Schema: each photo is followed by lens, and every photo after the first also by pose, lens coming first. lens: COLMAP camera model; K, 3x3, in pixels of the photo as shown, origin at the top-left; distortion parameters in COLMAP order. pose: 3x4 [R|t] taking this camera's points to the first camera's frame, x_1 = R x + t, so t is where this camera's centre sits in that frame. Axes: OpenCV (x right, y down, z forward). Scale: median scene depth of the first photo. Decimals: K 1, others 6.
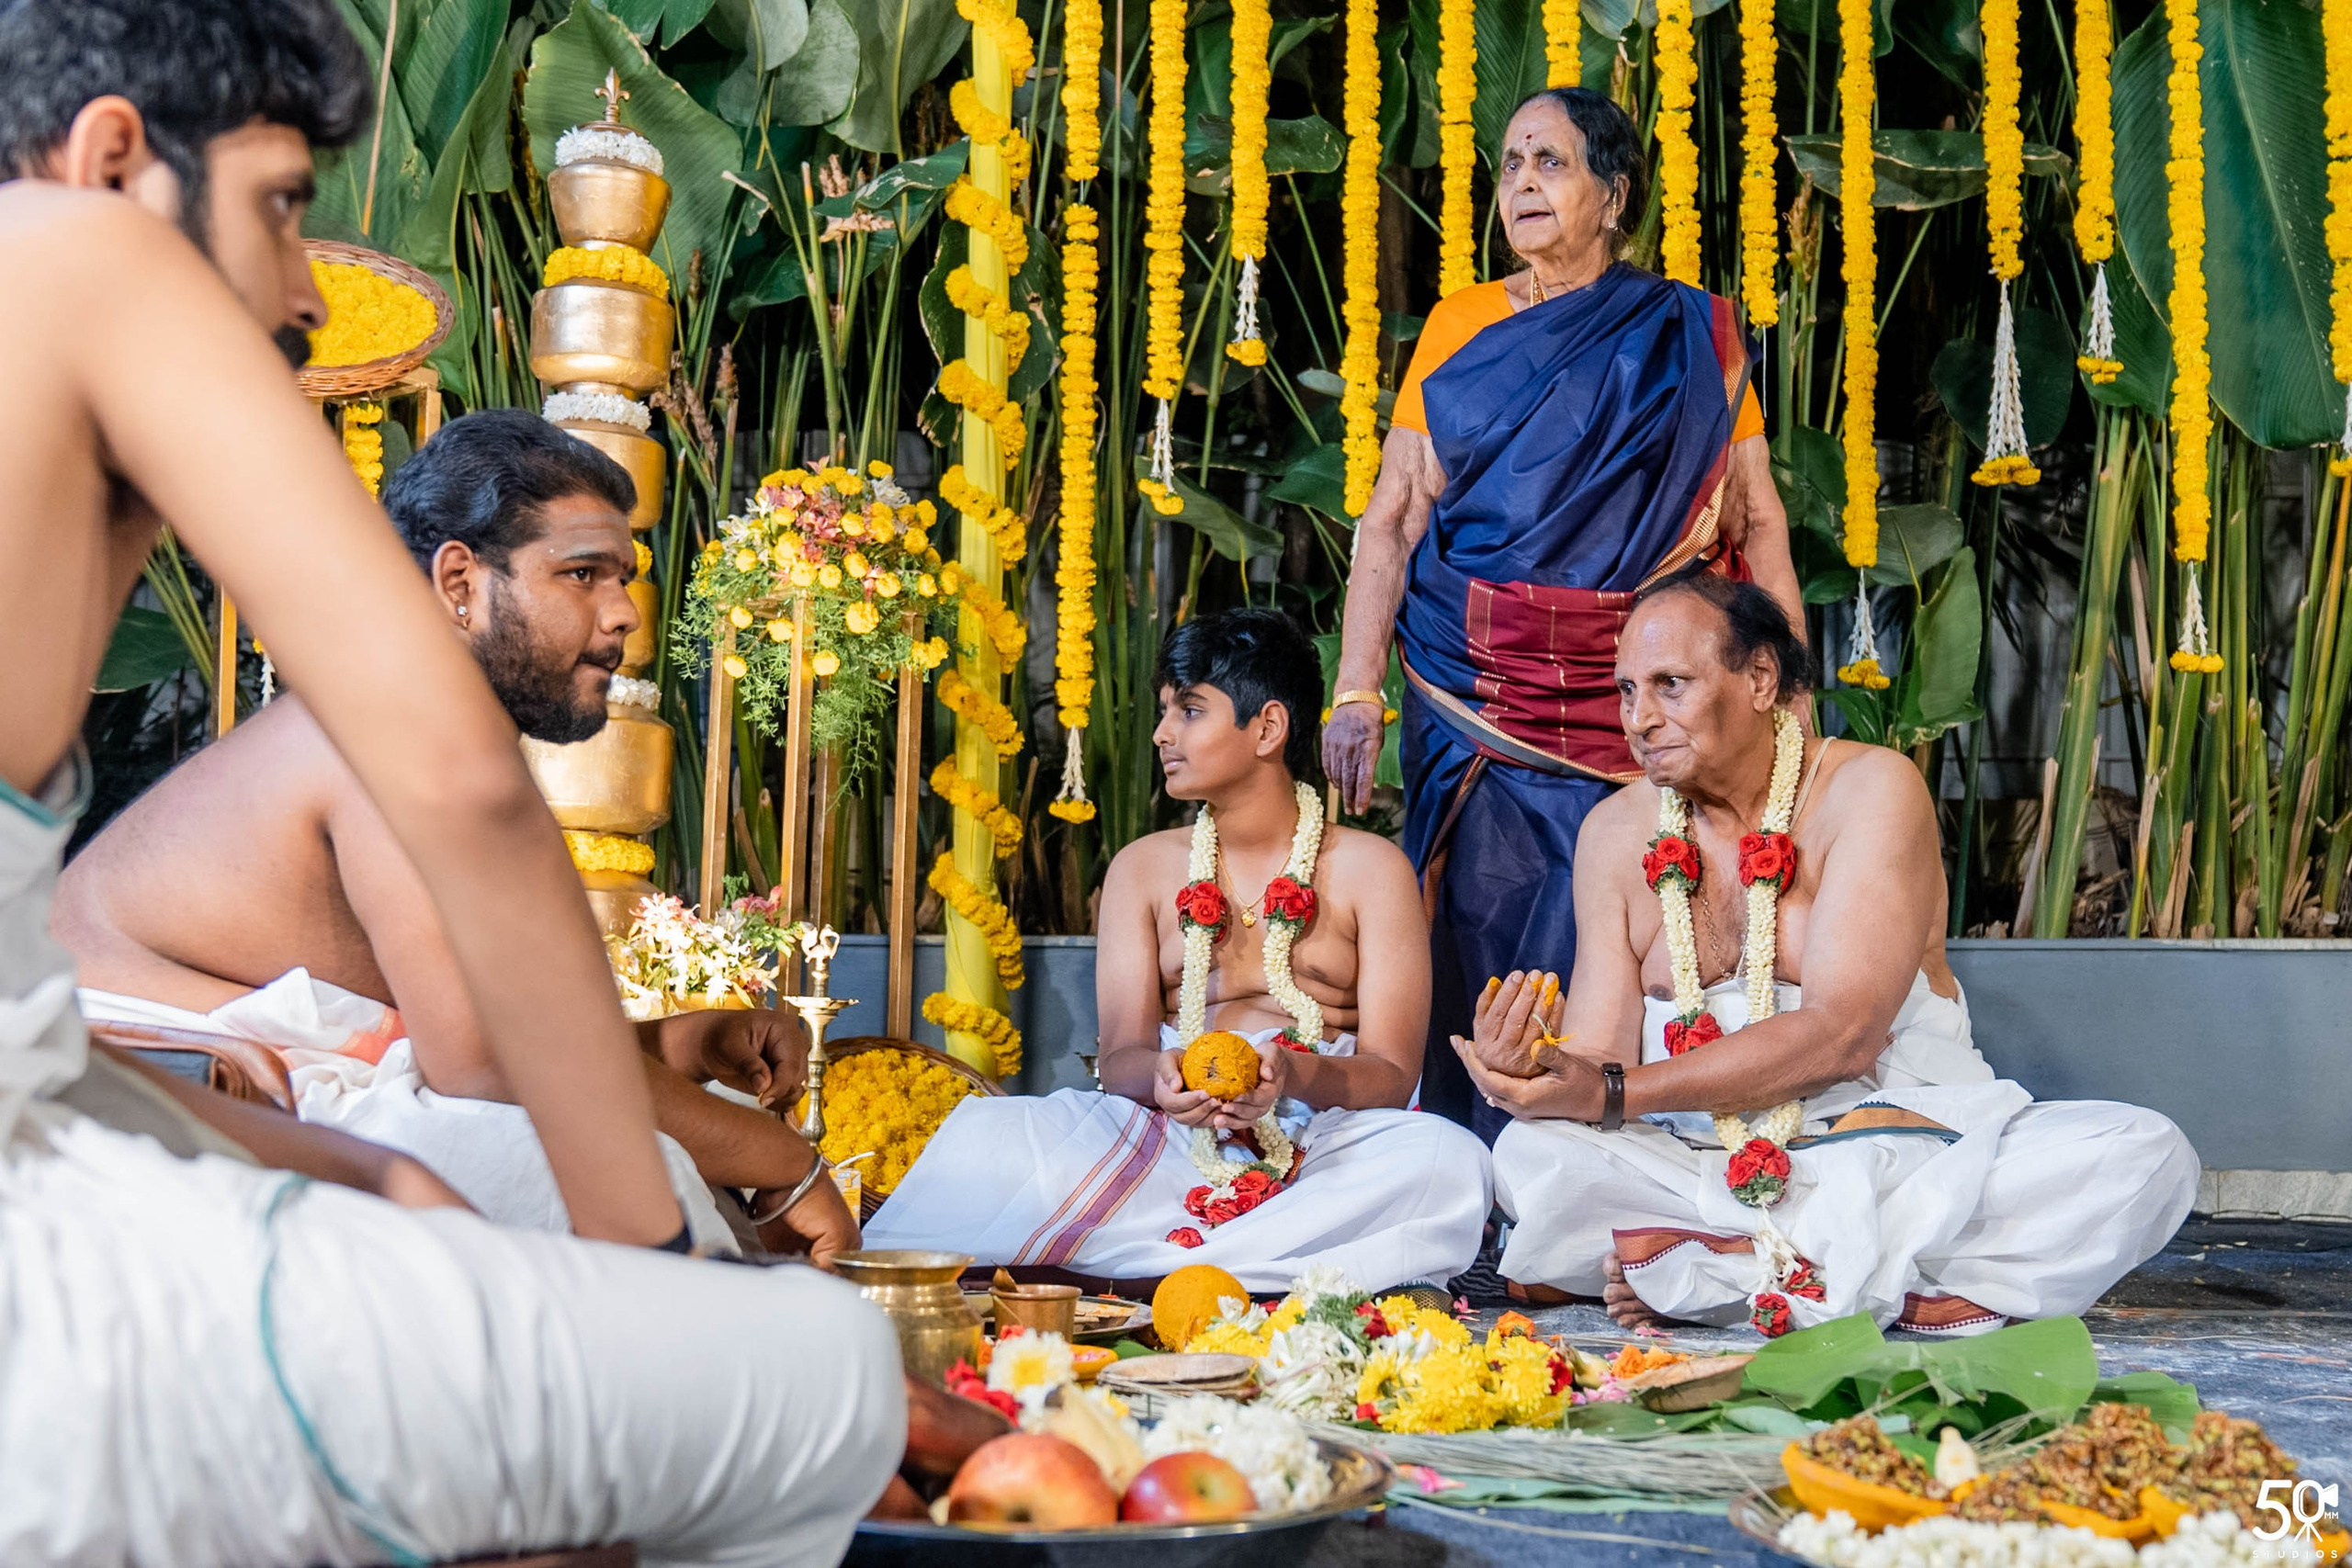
lens RADIAL K [[2728.1, 0, 1251.2], [0, 2728.1, 833.6], [0, 0, 1]] dist [-0.027809, 0.000000]
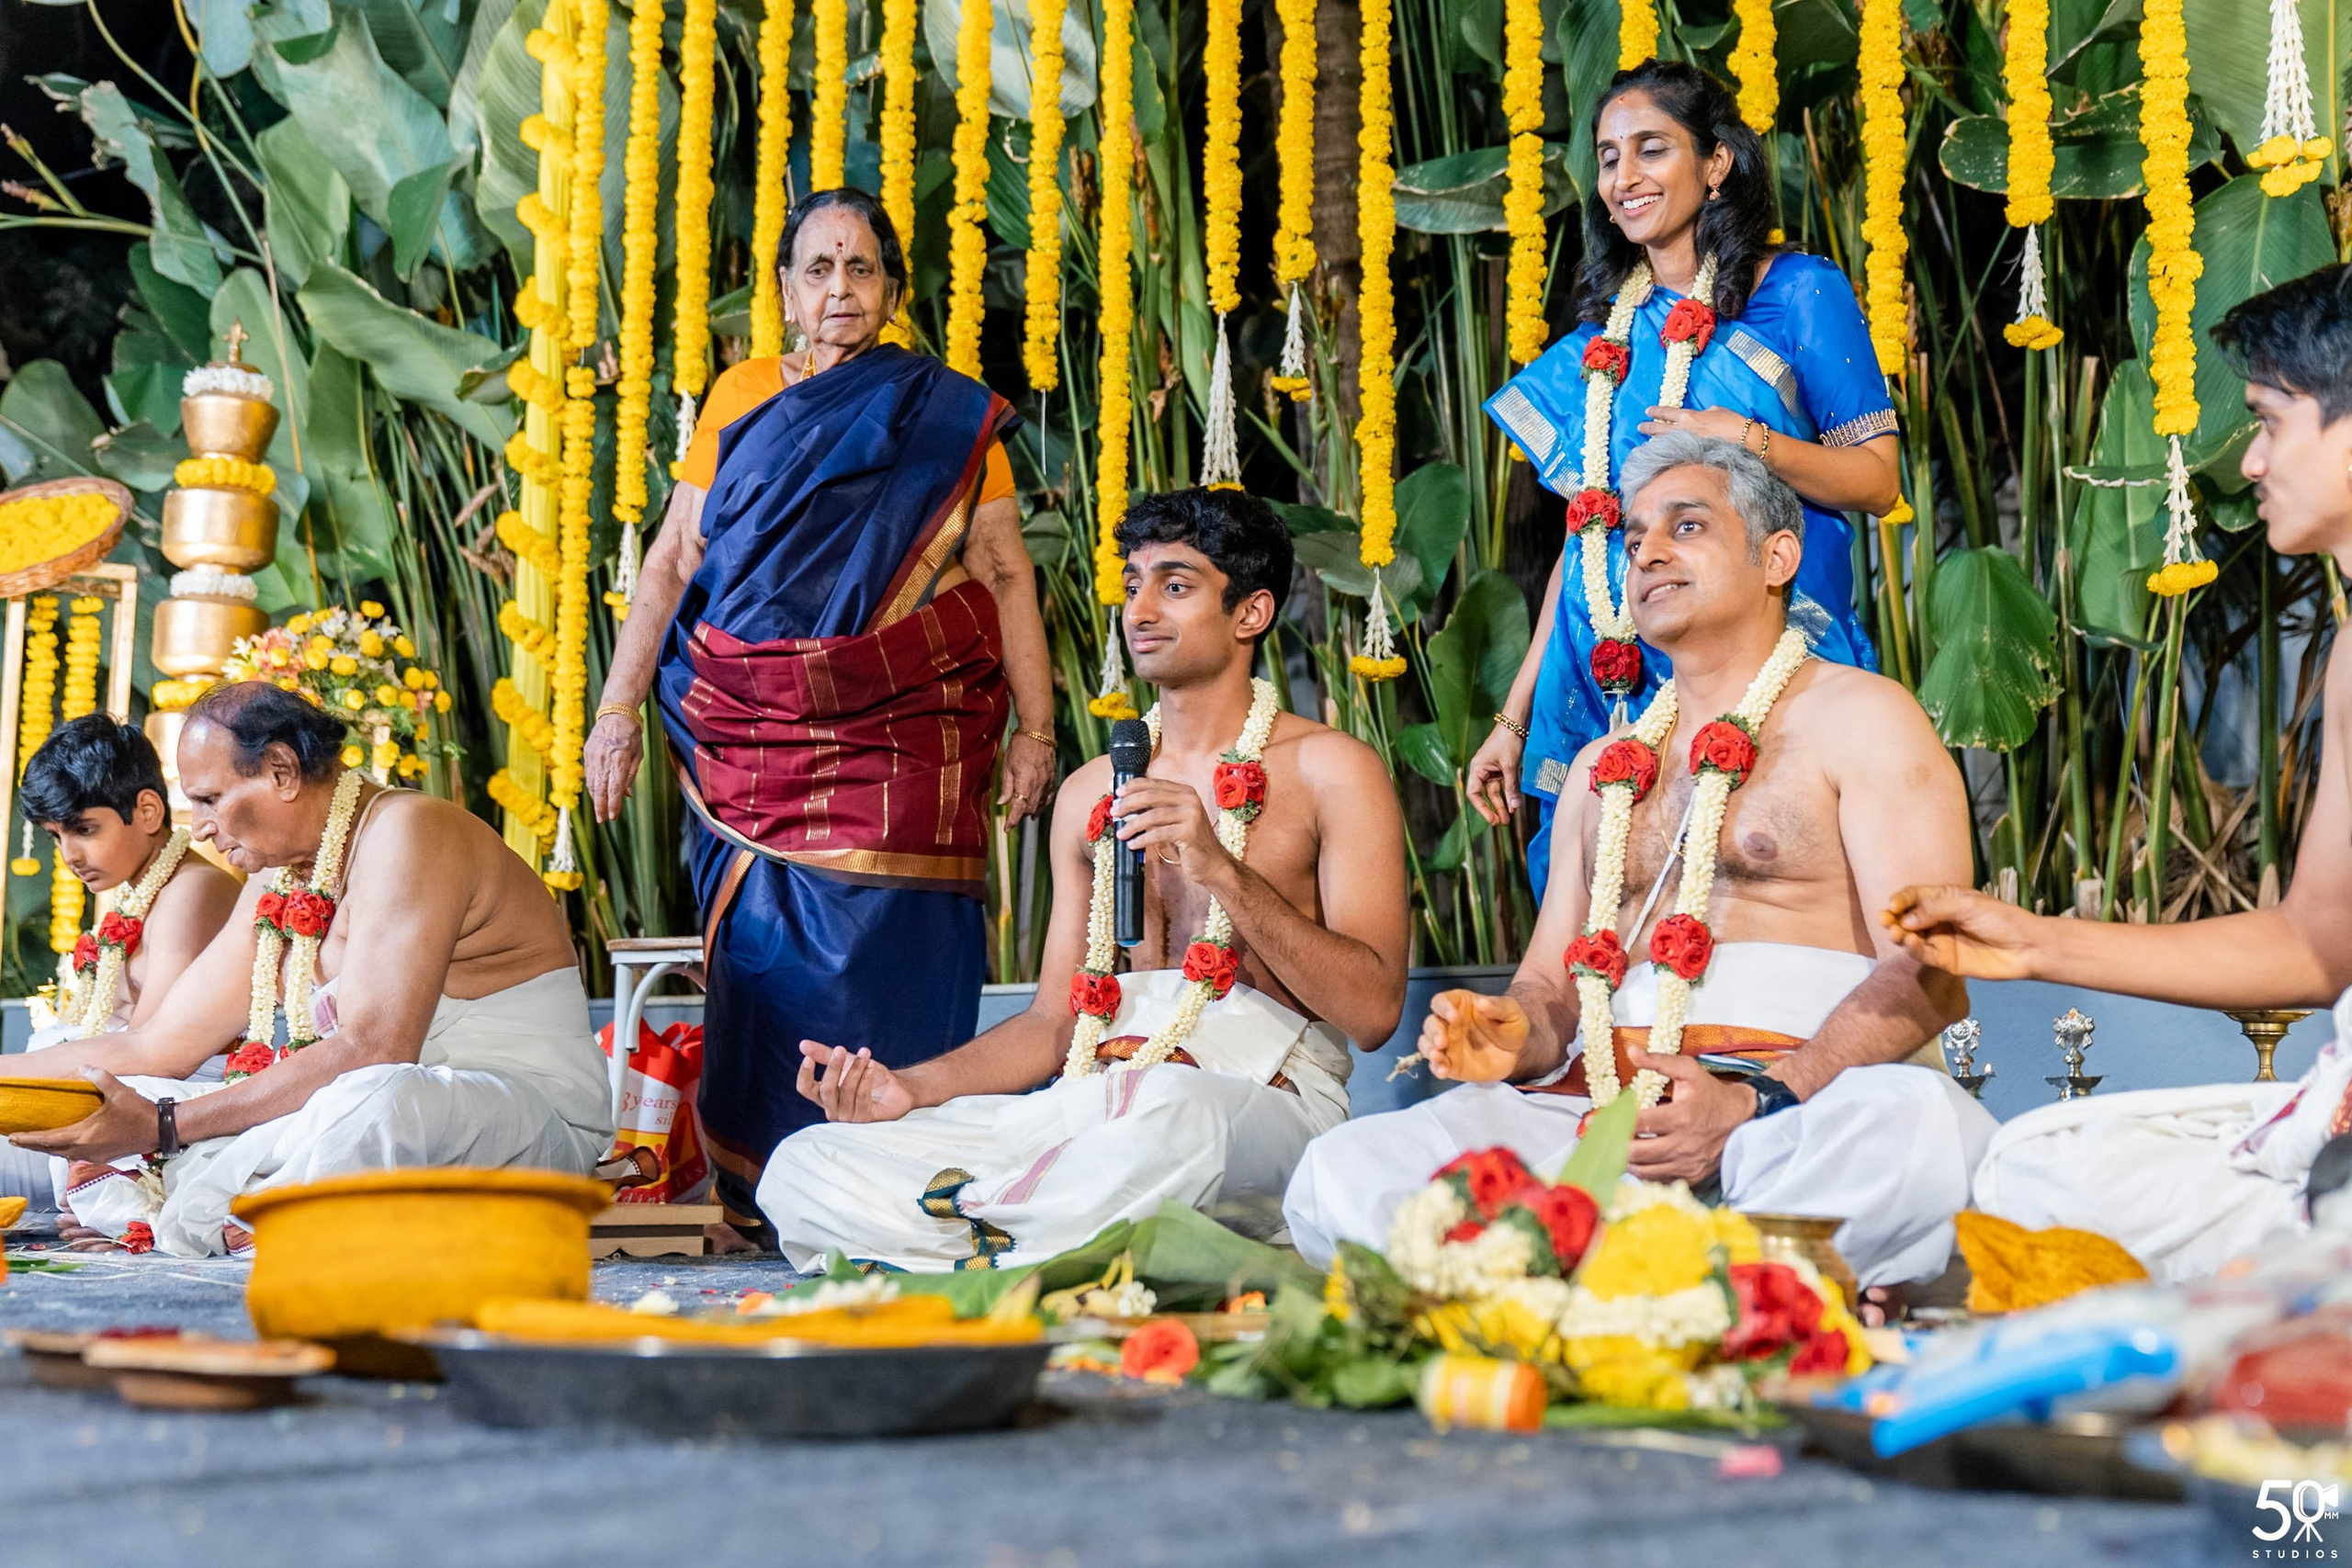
lens RADIAL K [[2919.4, 0, 1161.1], [0, 2919.4, 748.1], [0, 0, 1]] dist [0.025912, 0.000000]
pose [[0.851418, -0.073915, -0.519253, 0.822440], [0.035862, 0.995907, -0.082964, 0.049991], [0.523260, 0.052016, 0.850584, 0.062429]]
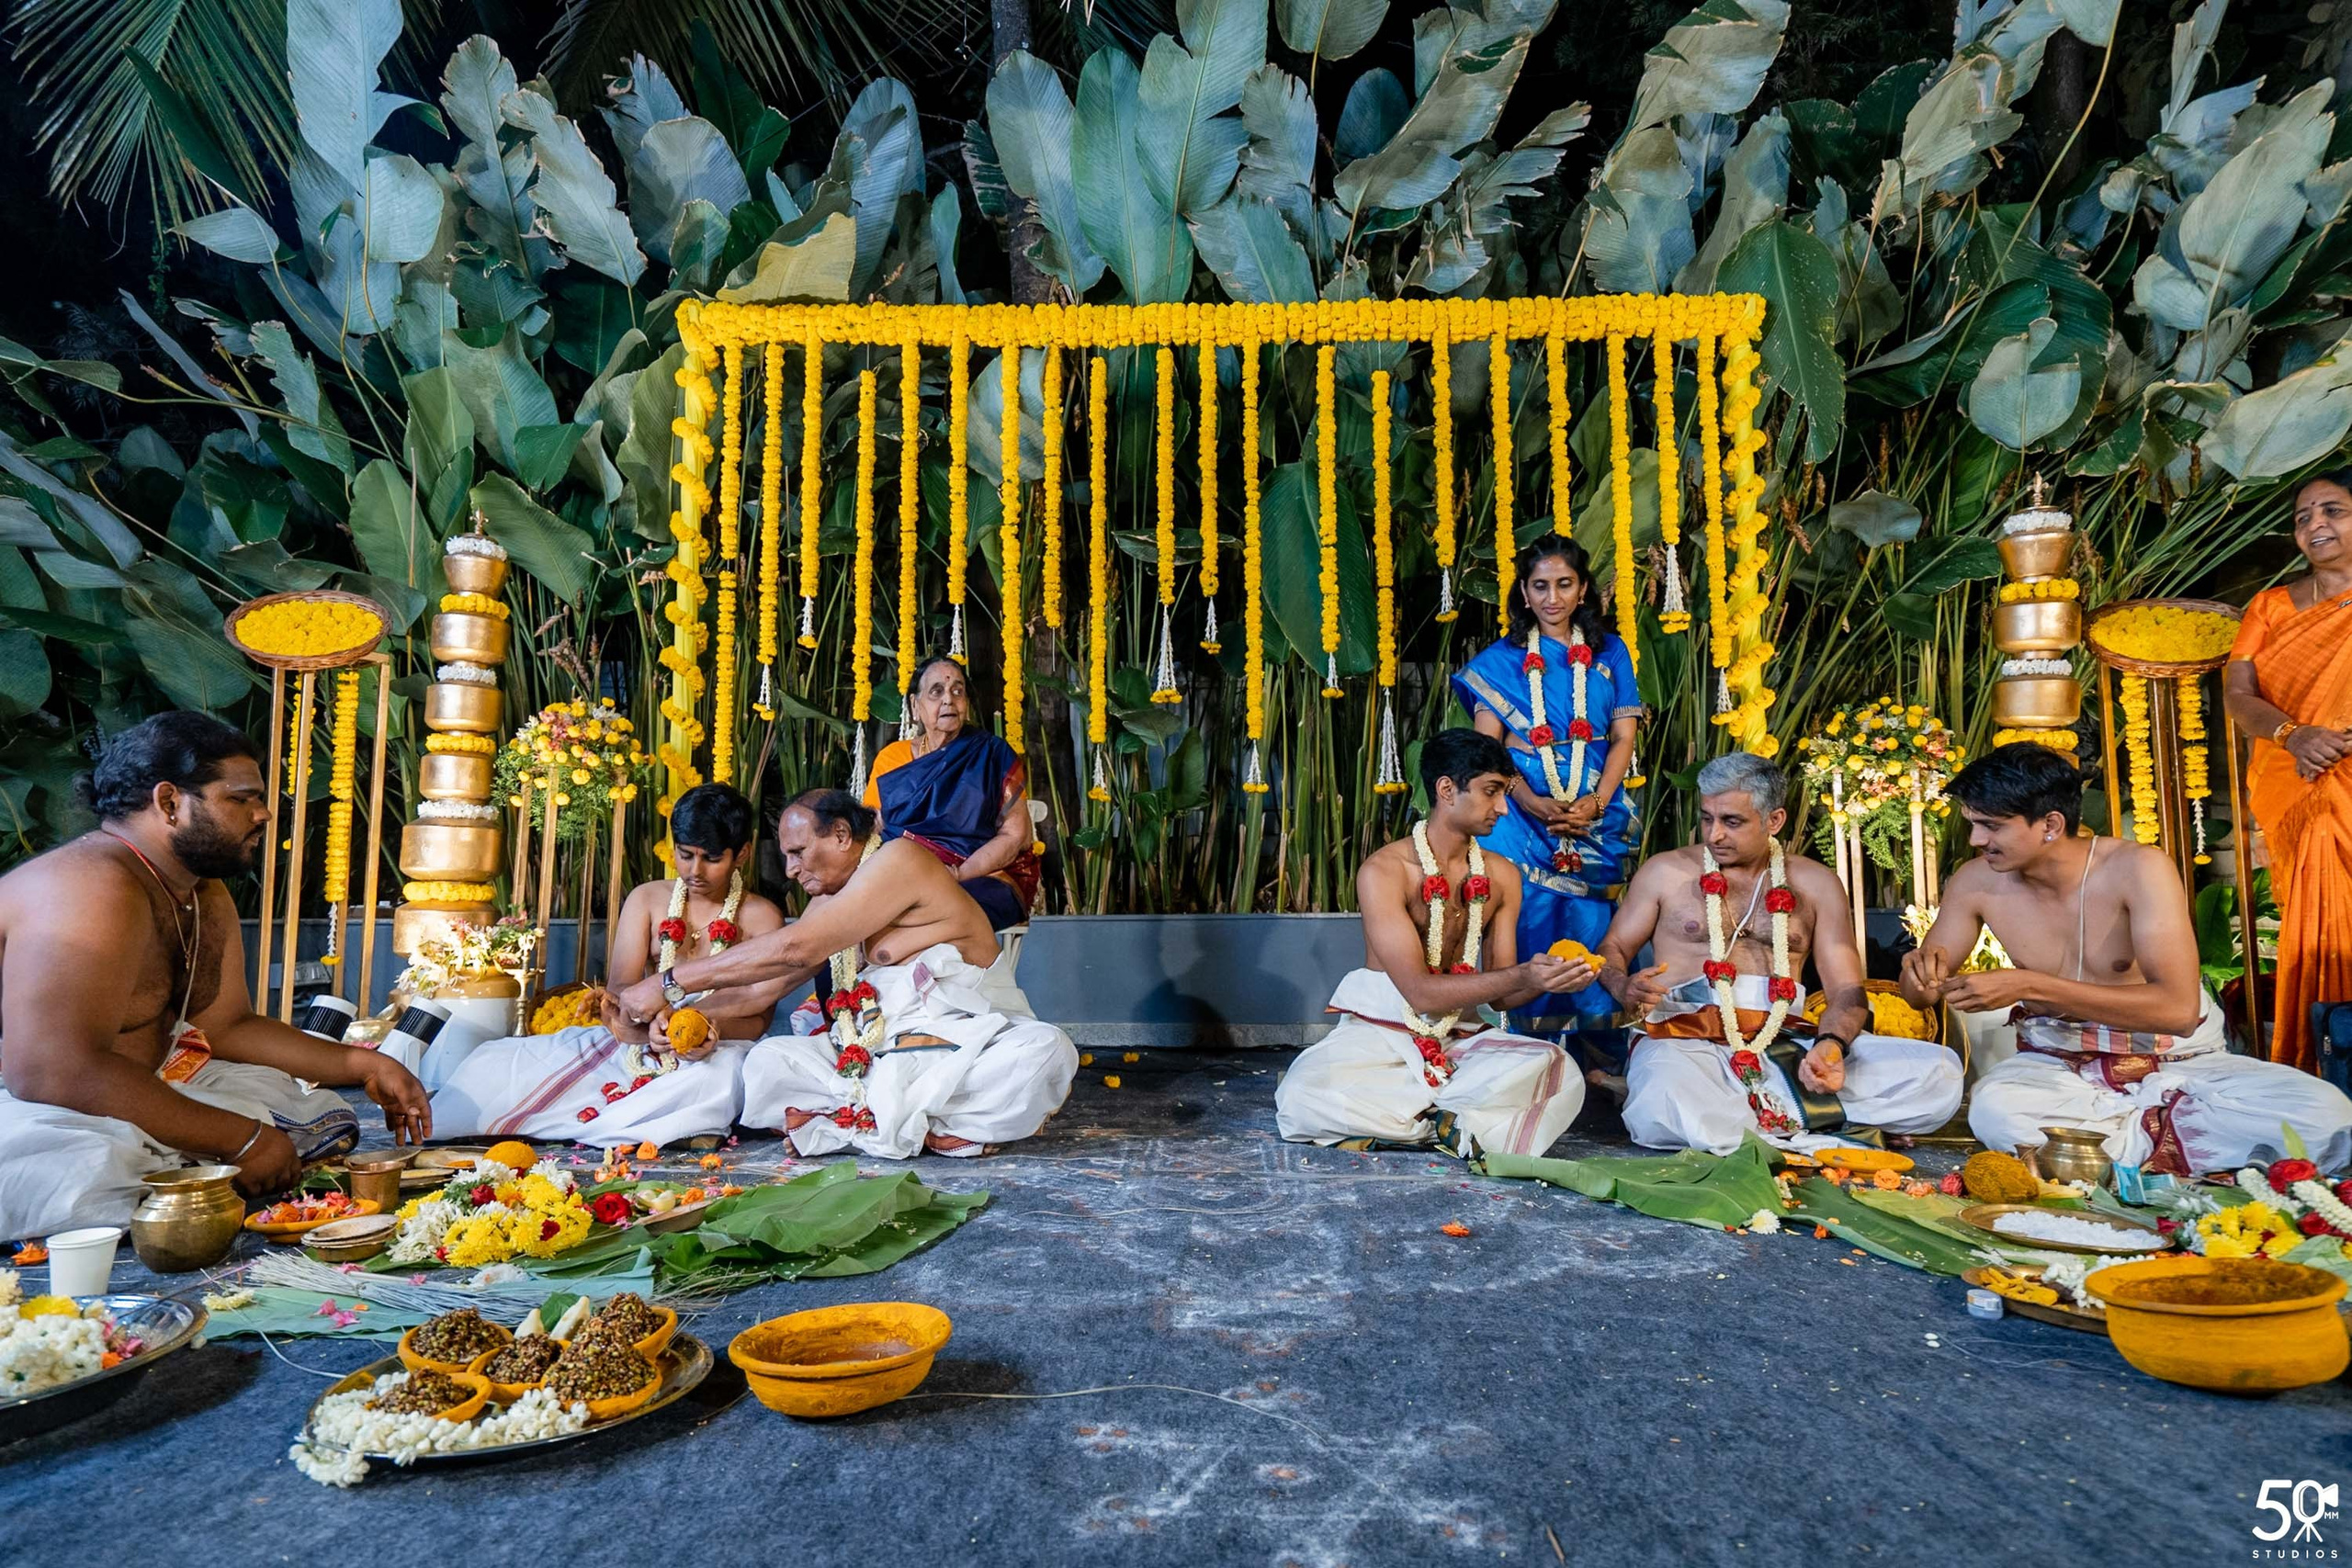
lens RADIAL K [[1227.5, 0, 1183.7], [0, 1227.5, 794.6], [0, 0, 1]] dist [0.004461, -0.000629]
pose [[0.999455, -0.010533, 0.031272, 0.261148], [0.010984, 0.999837, -0.014305, -0.044188], [-0.031117, 0.014641, 0.999409, 0.056076]]
